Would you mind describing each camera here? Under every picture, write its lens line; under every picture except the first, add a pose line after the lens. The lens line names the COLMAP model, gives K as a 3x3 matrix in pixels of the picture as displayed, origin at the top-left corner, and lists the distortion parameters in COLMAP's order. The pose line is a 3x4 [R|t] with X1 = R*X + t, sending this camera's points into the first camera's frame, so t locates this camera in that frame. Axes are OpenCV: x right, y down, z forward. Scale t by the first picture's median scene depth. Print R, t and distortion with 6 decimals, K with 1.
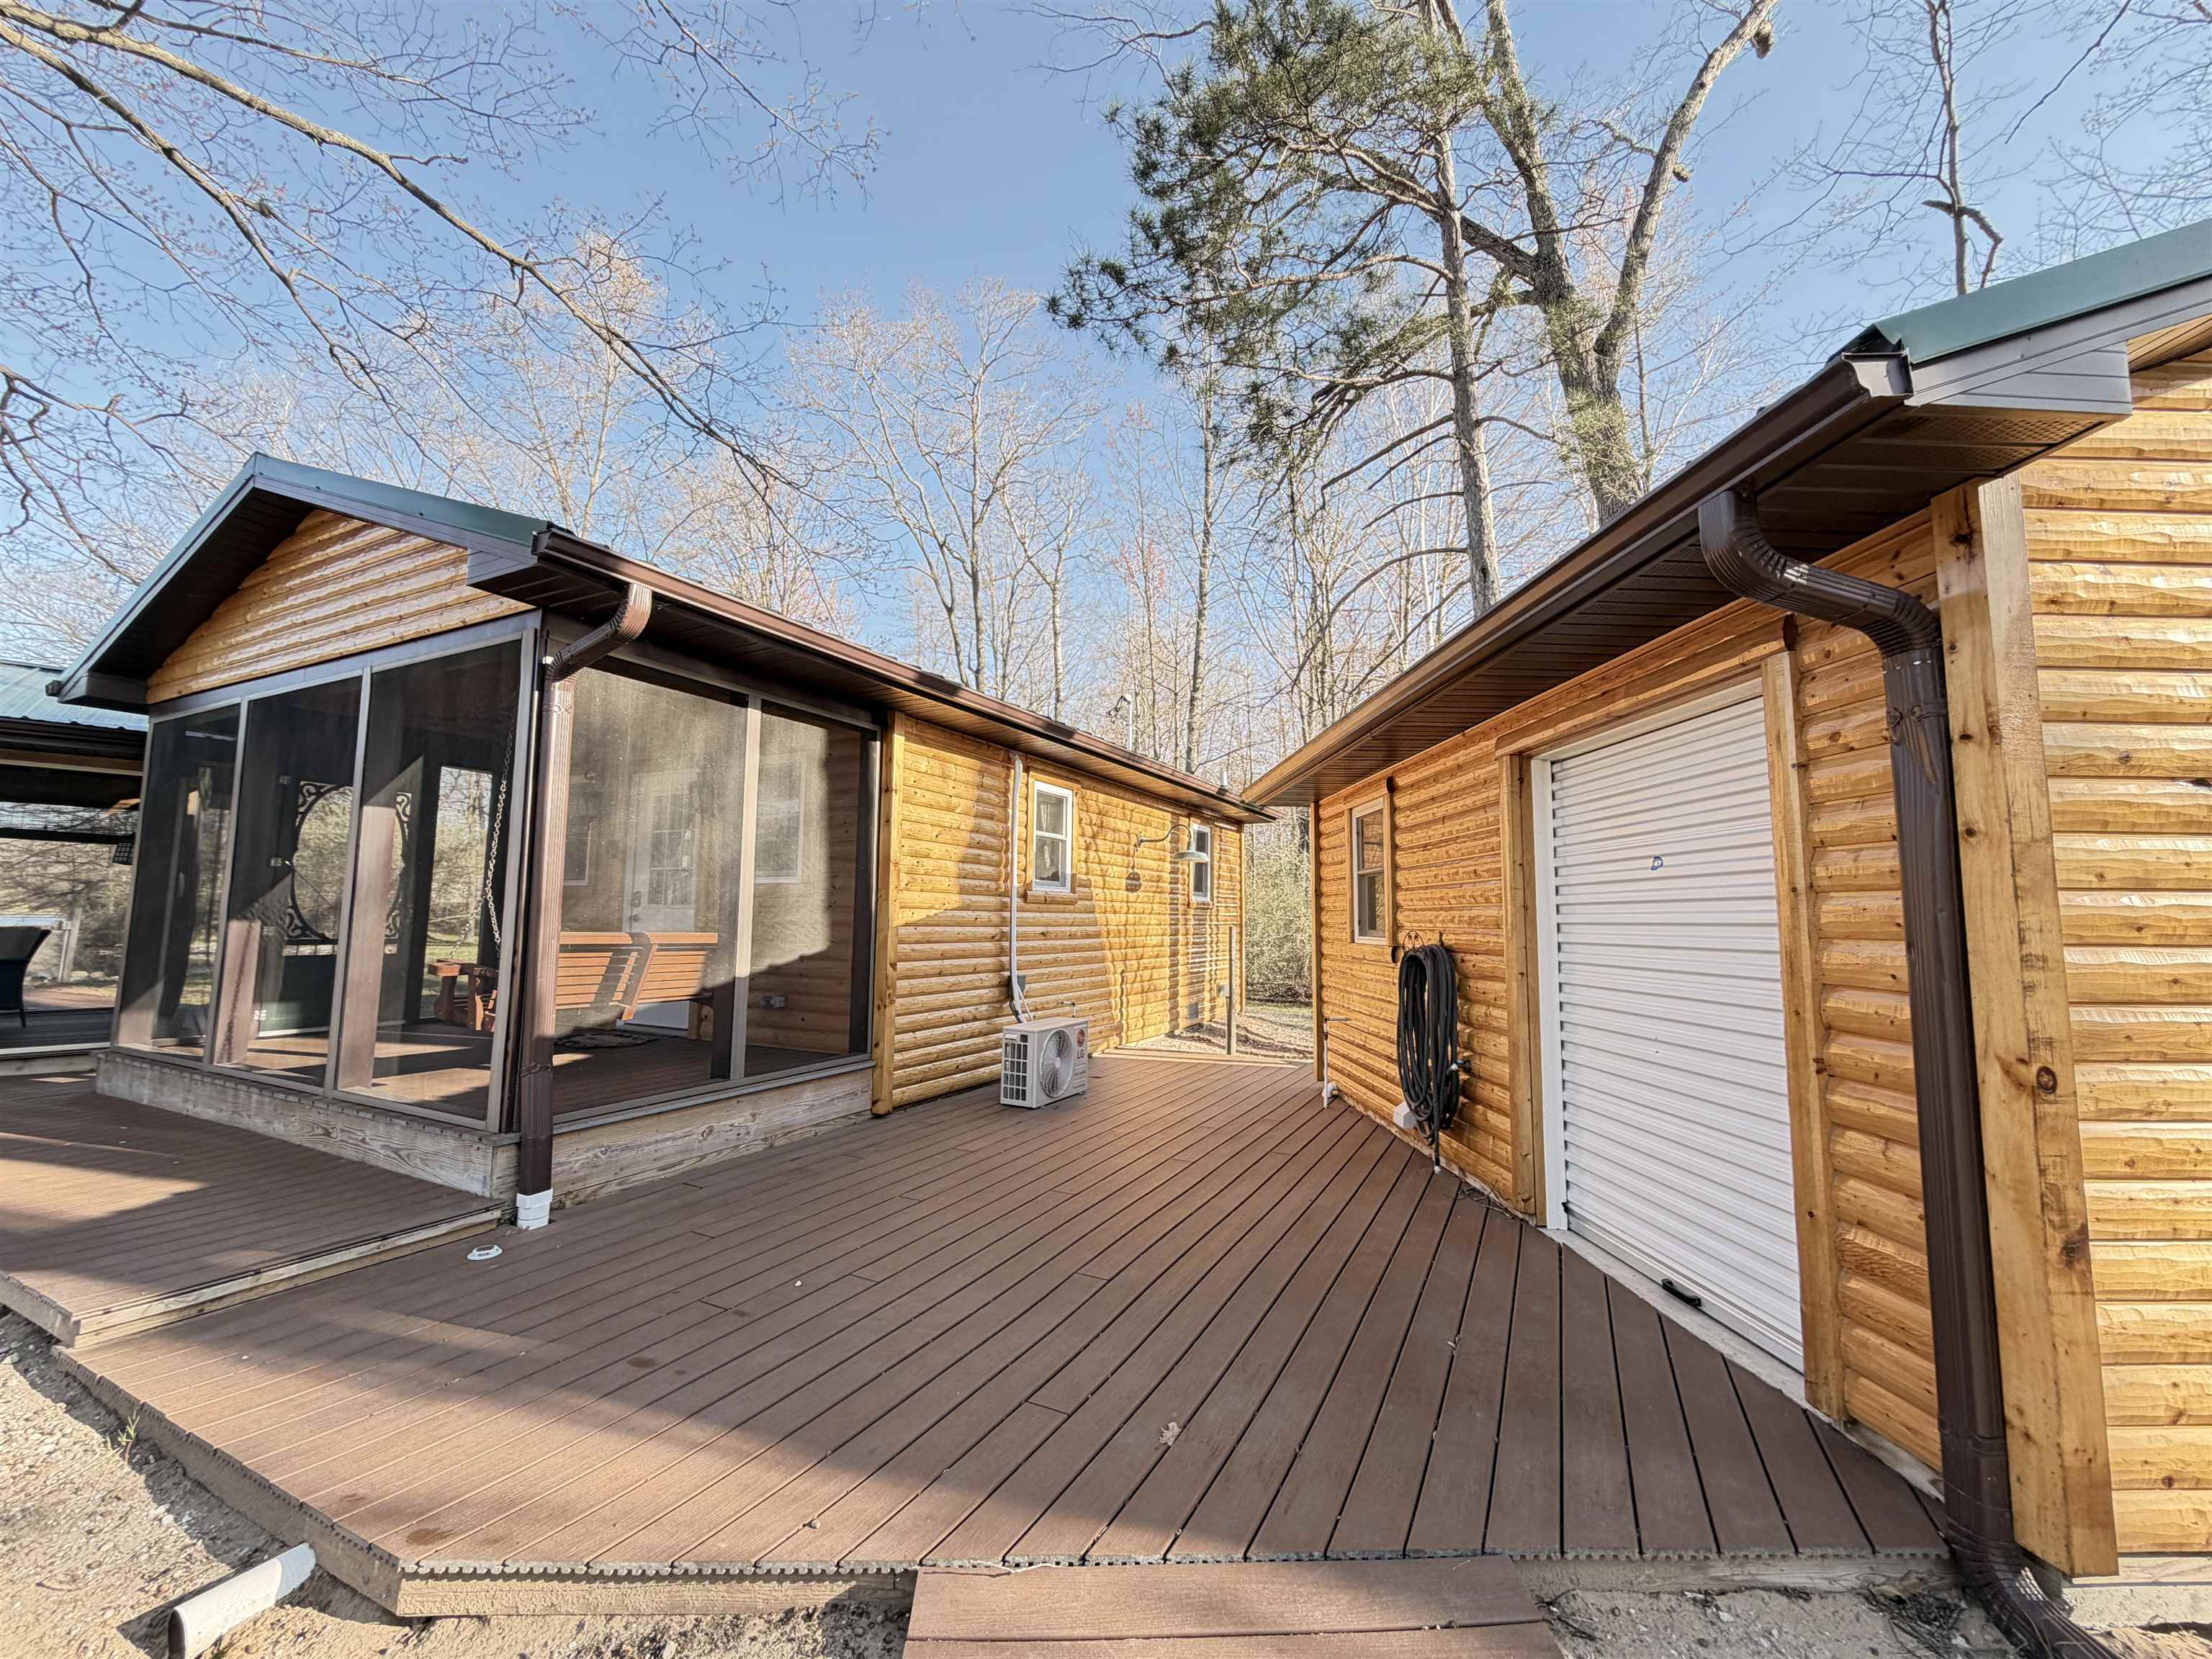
lens RADIAL K [[882.7, 0, 1099.8], [0, 882.7, 827.8], [0, 0, 1]] dist [0.001891, -0.000368]
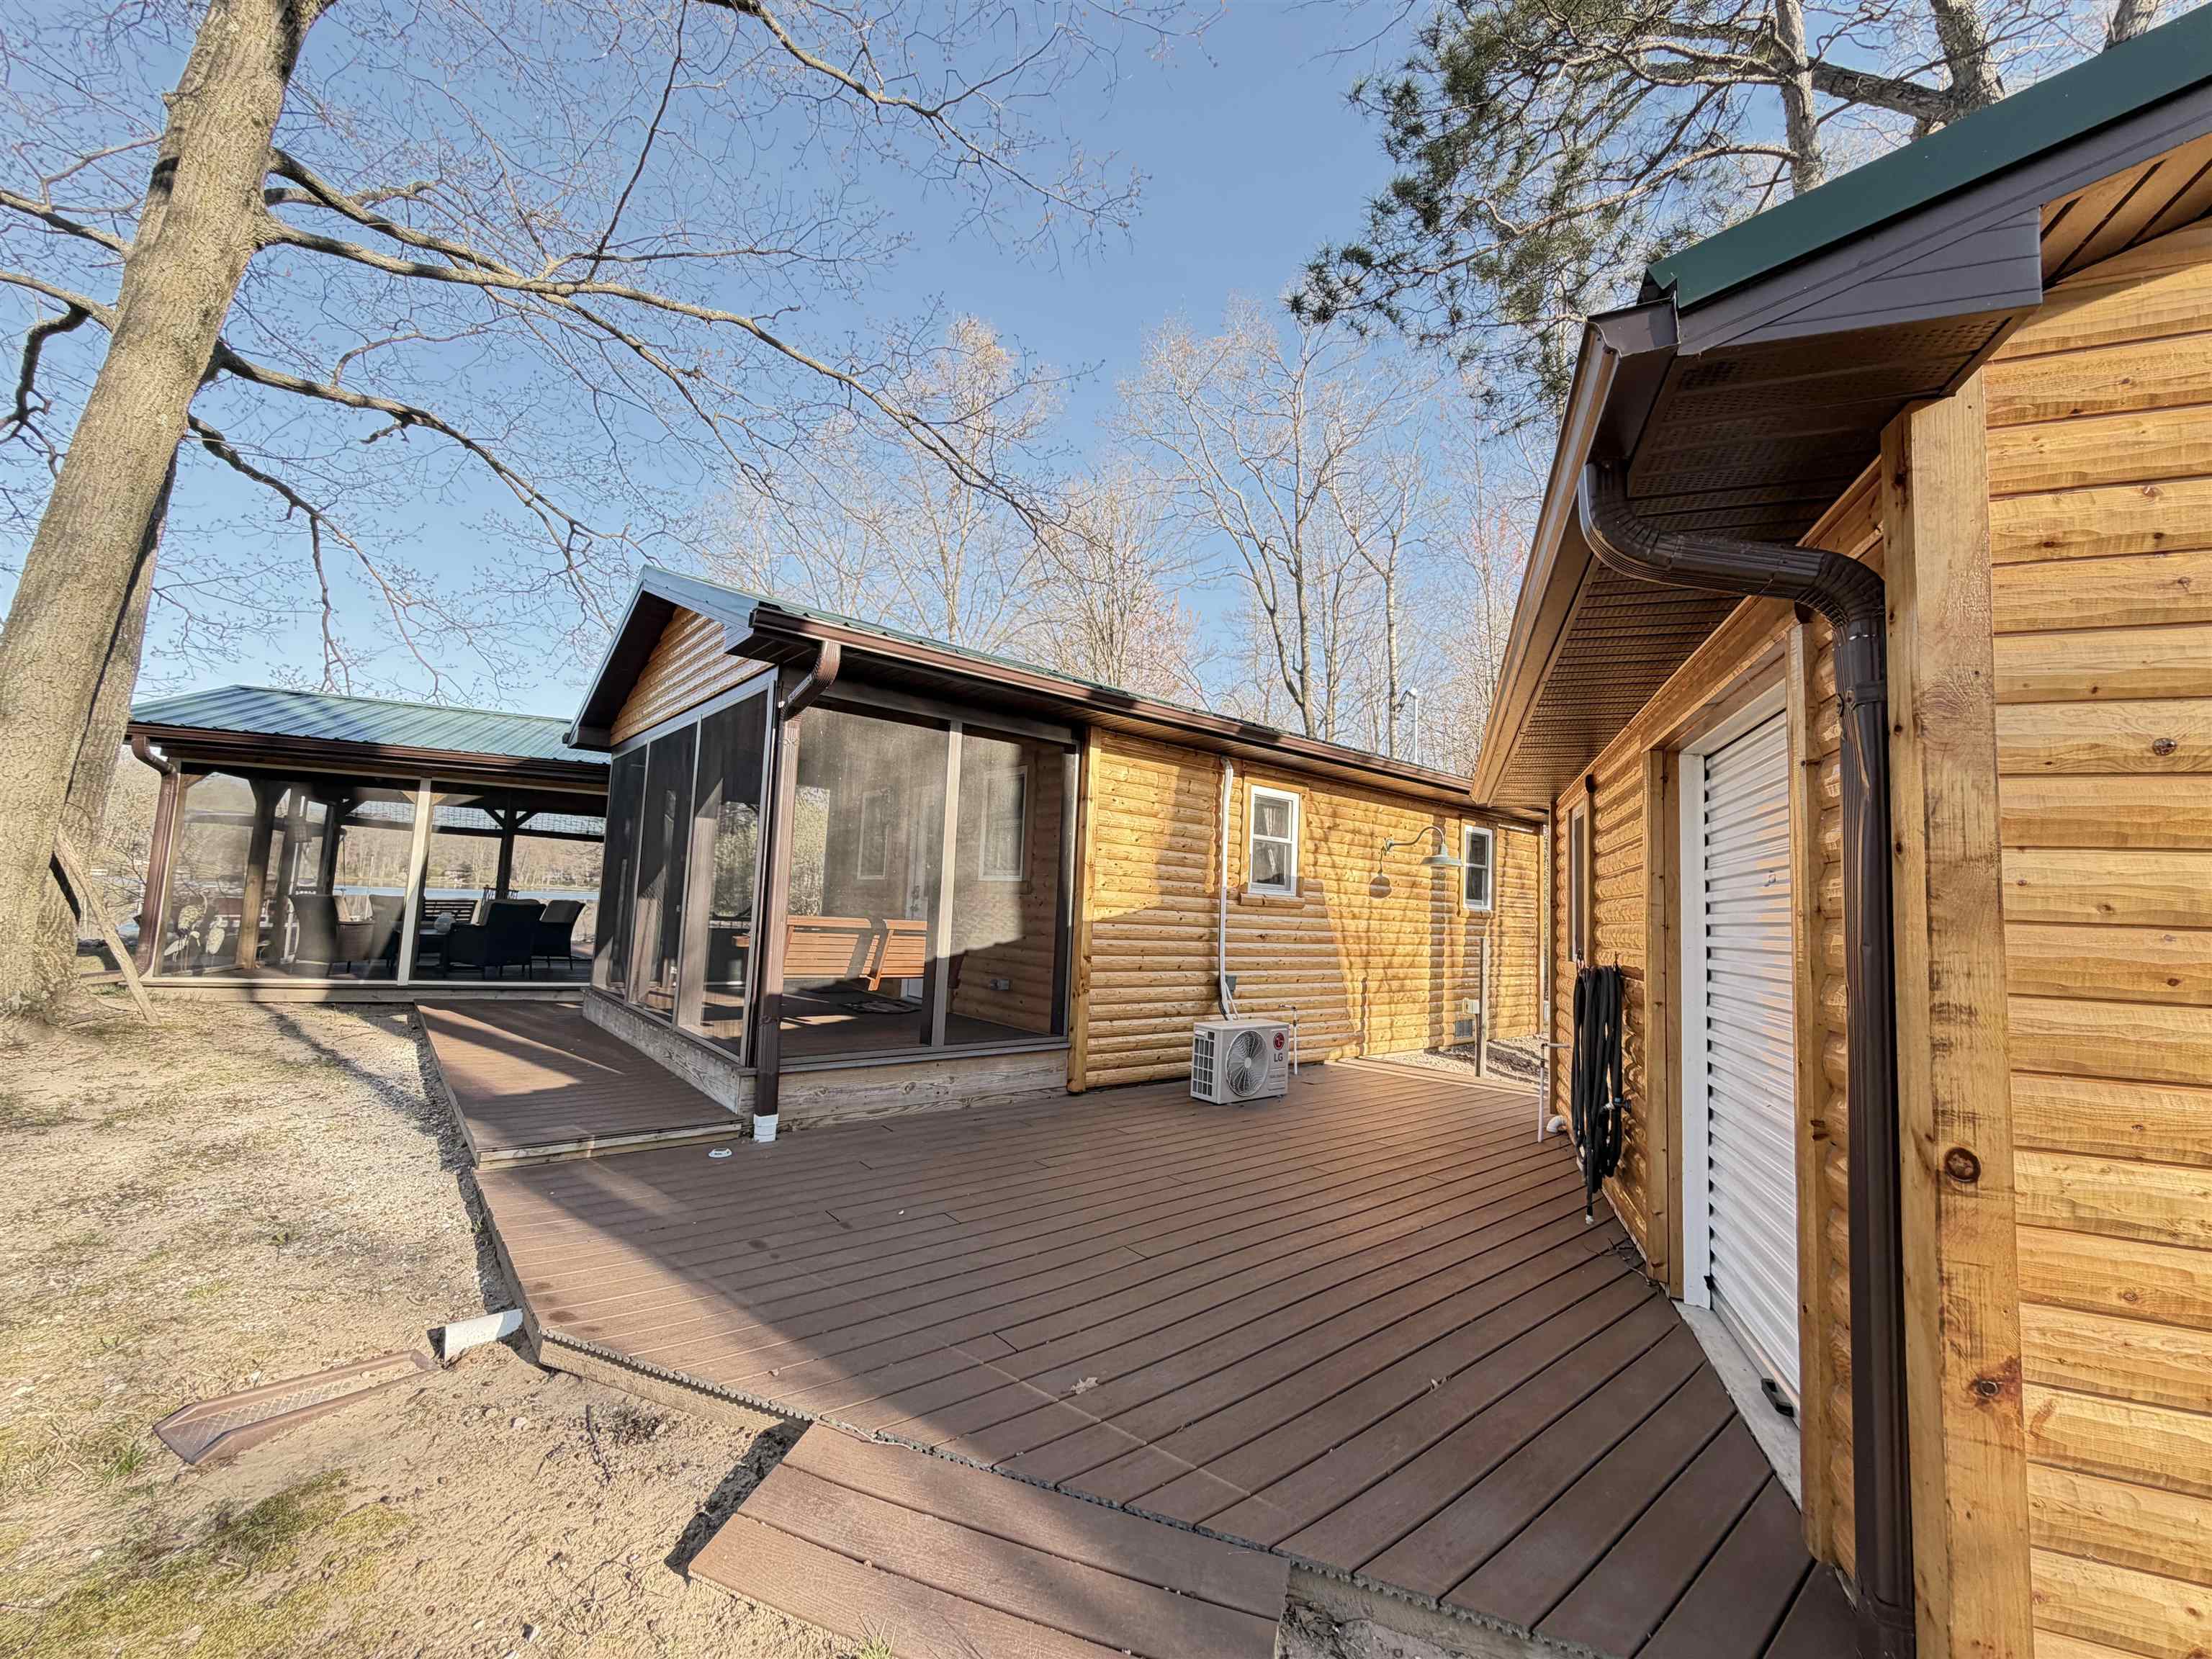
lens RADIAL K [[882.7, 0, 1099.5], [0, 882.7, 828.7], [0, 0, 1]] dist [0.001891, -0.000368]
pose [[0.921669, -0.002930, -0.387967, 0.222669], [0.003076, 0.999995, -0.000244, -0.005031], [0.387966, -0.000968, 0.921673, -0.005567]]
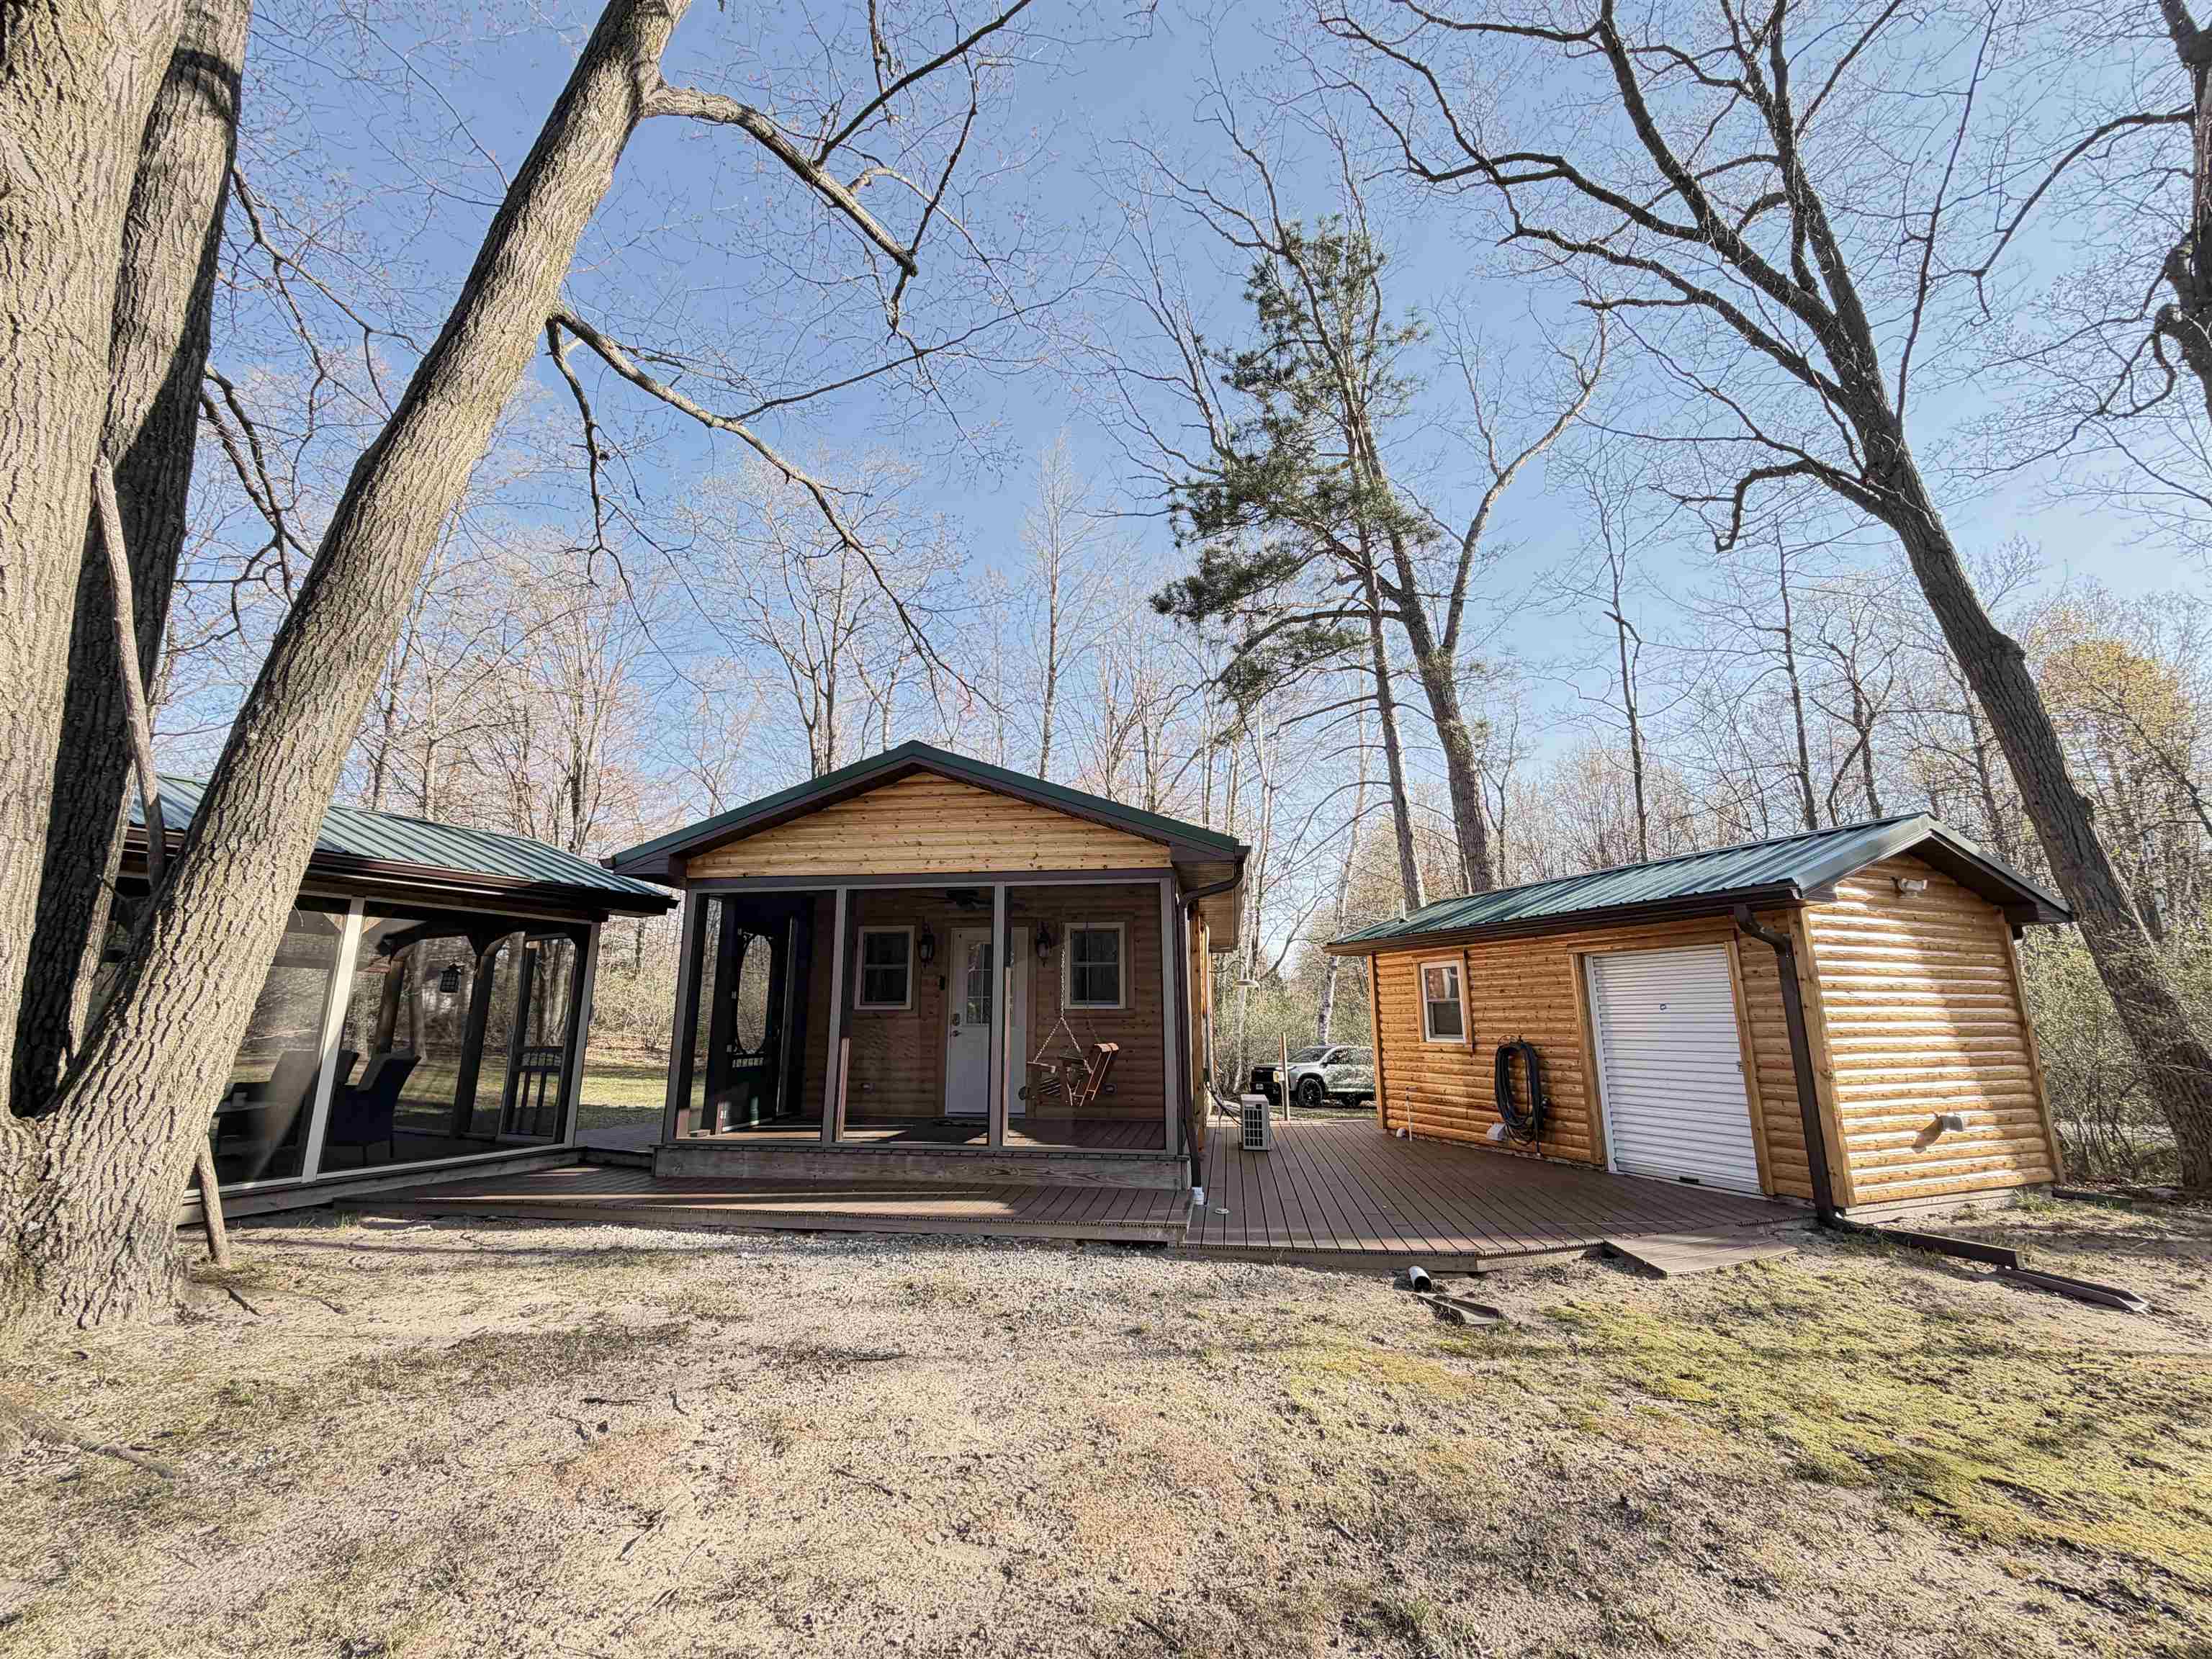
lens RADIAL K [[882.7, 0, 1100.6], [0, 882.7, 828.4], [0, 0, 1]] dist [0.001891, -0.000368]
pose [[0.944674, 0.058993, 0.322662, -1.028471], [-0.022828, 0.993133, -0.114742, -0.083058], [-0.327216, 0.101028, 0.939533, -0.529456]]
